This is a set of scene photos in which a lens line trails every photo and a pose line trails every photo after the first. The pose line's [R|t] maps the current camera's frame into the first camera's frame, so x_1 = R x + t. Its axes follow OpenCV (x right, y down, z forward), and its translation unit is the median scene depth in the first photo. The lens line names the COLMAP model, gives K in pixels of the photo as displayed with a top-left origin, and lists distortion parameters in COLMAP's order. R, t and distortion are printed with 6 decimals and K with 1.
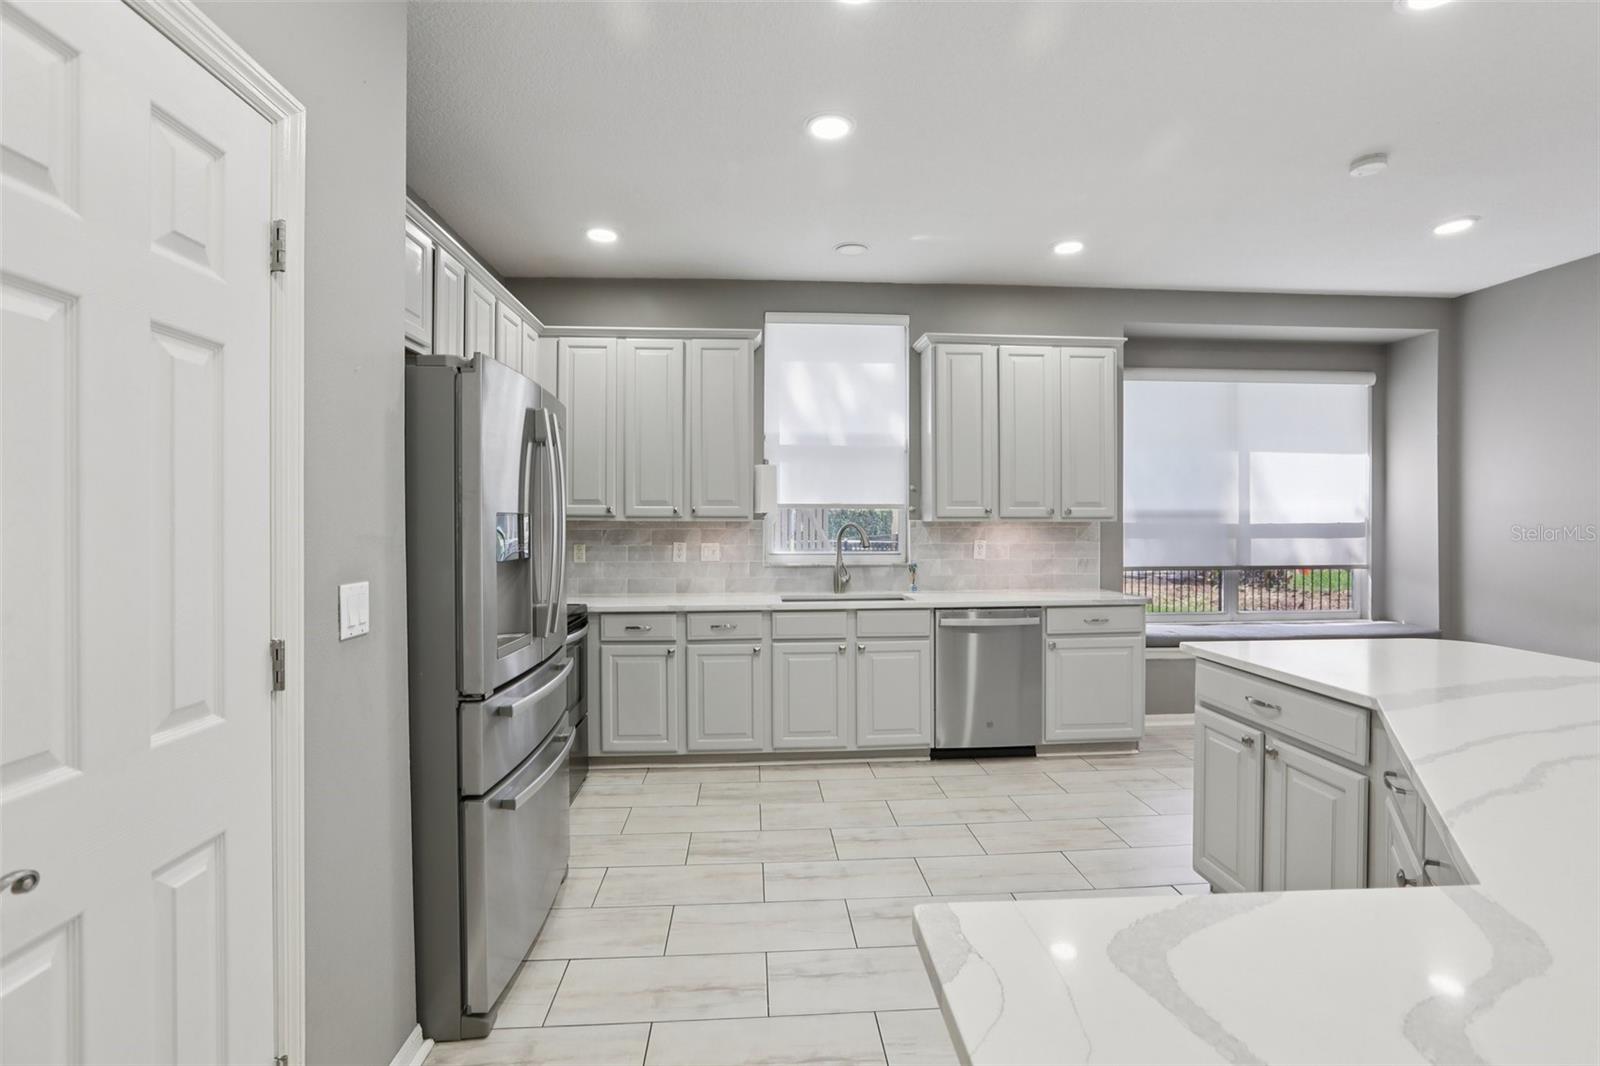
lens RADIAL K [[739.4, 0, 754.1], [0, 739.4, 526.5], [0, 0, 1]] dist [-0.022278, 0.009085]
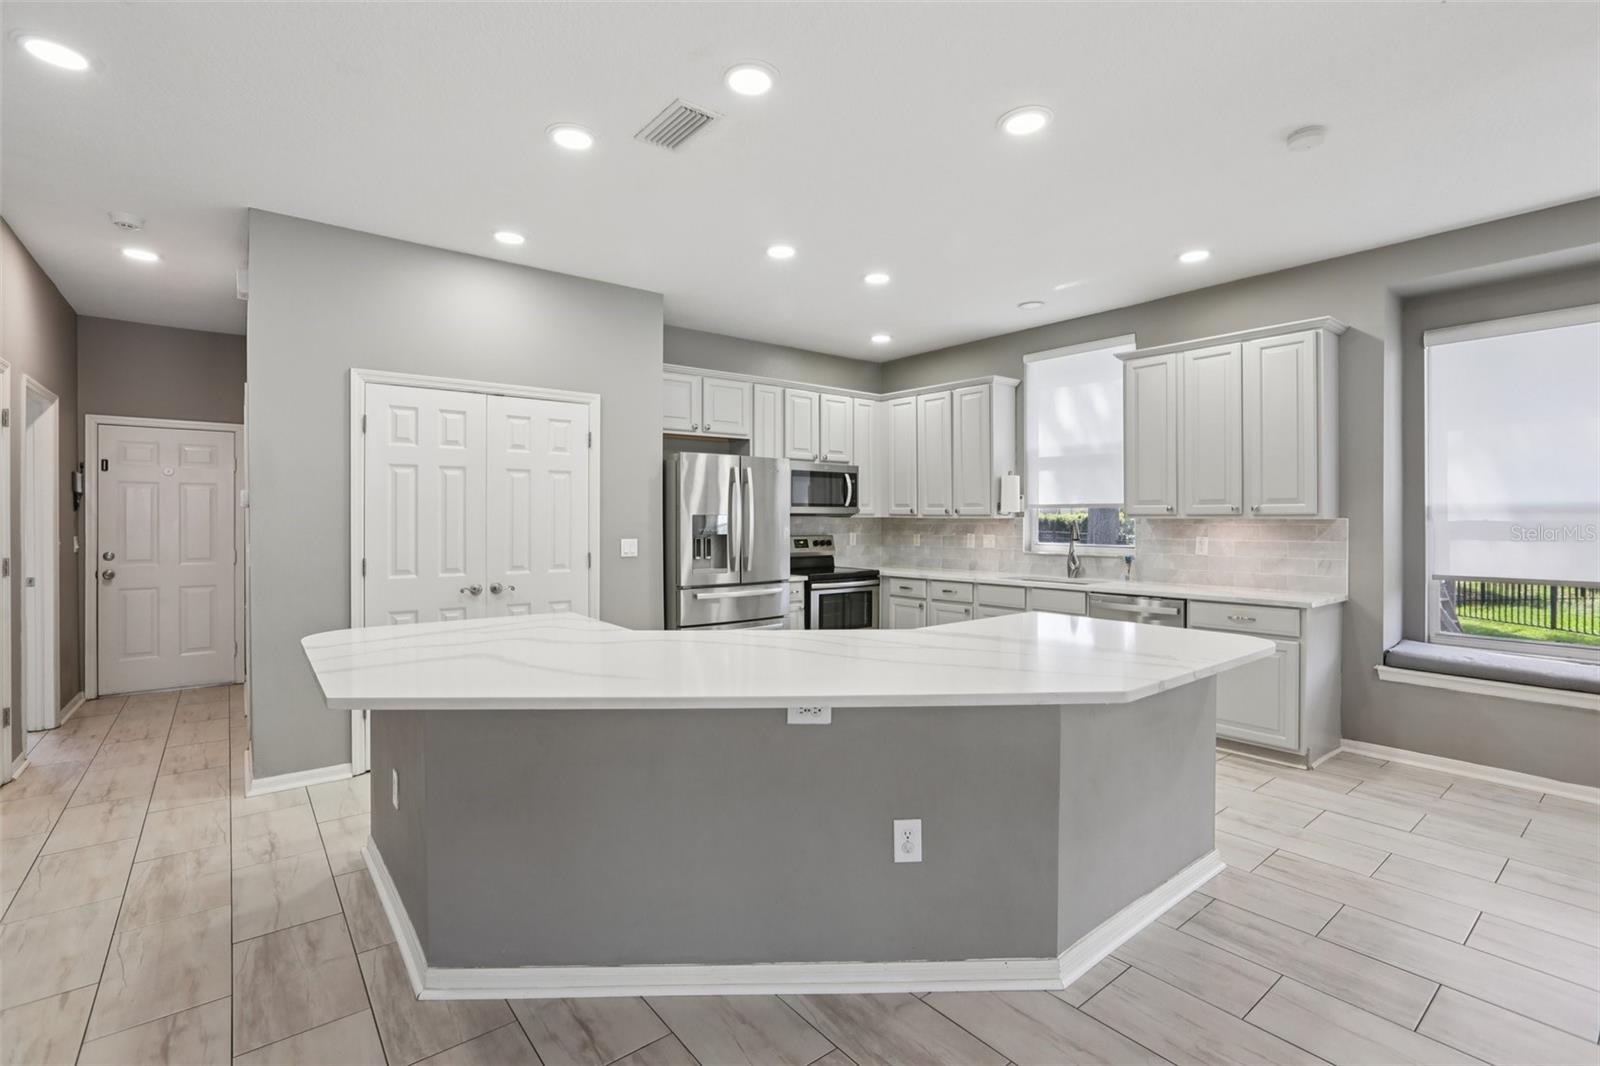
lens RADIAL K [[739.4, 0, 782.8], [0, 739.4, 520.6], [0, 0, 1]] dist [-0.022278, 0.009085]
pose [[0.551212, 0.003424, -0.834358, 0.846689], [-0.005834, 0.999983, 0.000250, -0.000772], [0.834345, 0.004730, 0.551222, -0.051805]]
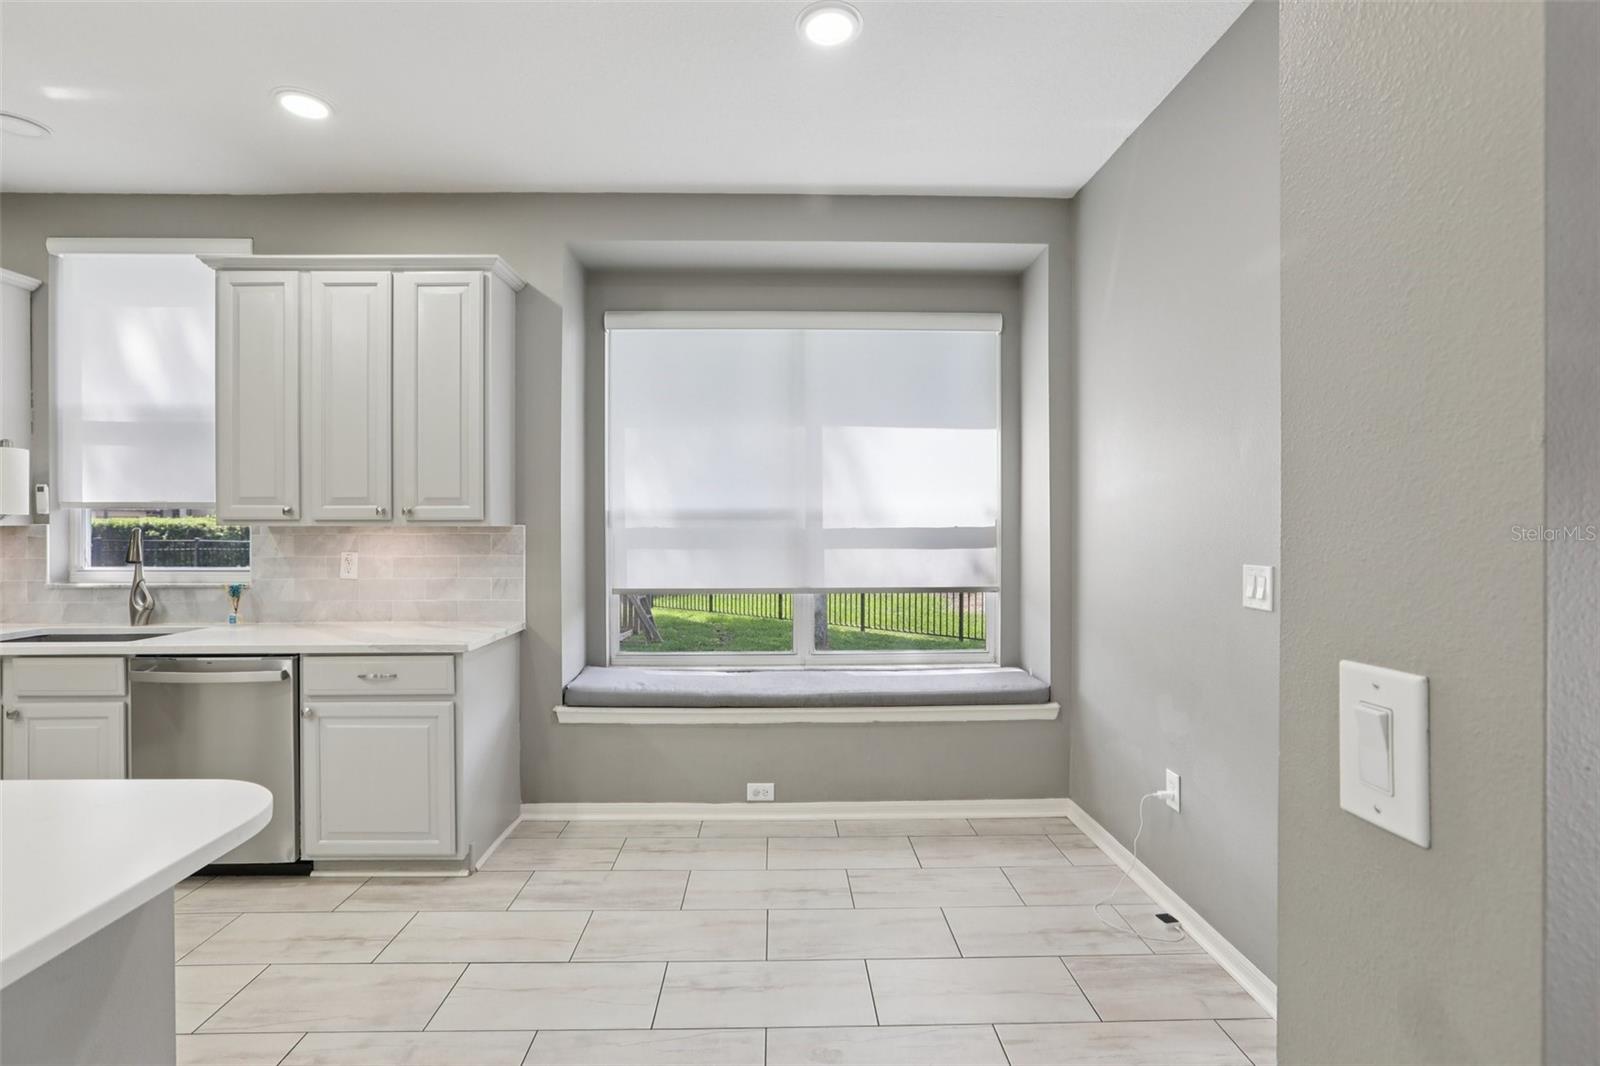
lens RADIAL K [[739.4, 0, 806.2], [0, 739.4, 523.1], [0, 0, 1]] dist [-0.022278, 0.009085]
pose [[0.998889, -0.000662, -0.047115, 0.785019], [0.000253, 0.999962, -0.008690, -0.003029], [0.047119, 0.008668, 0.998852, 0.320784]]
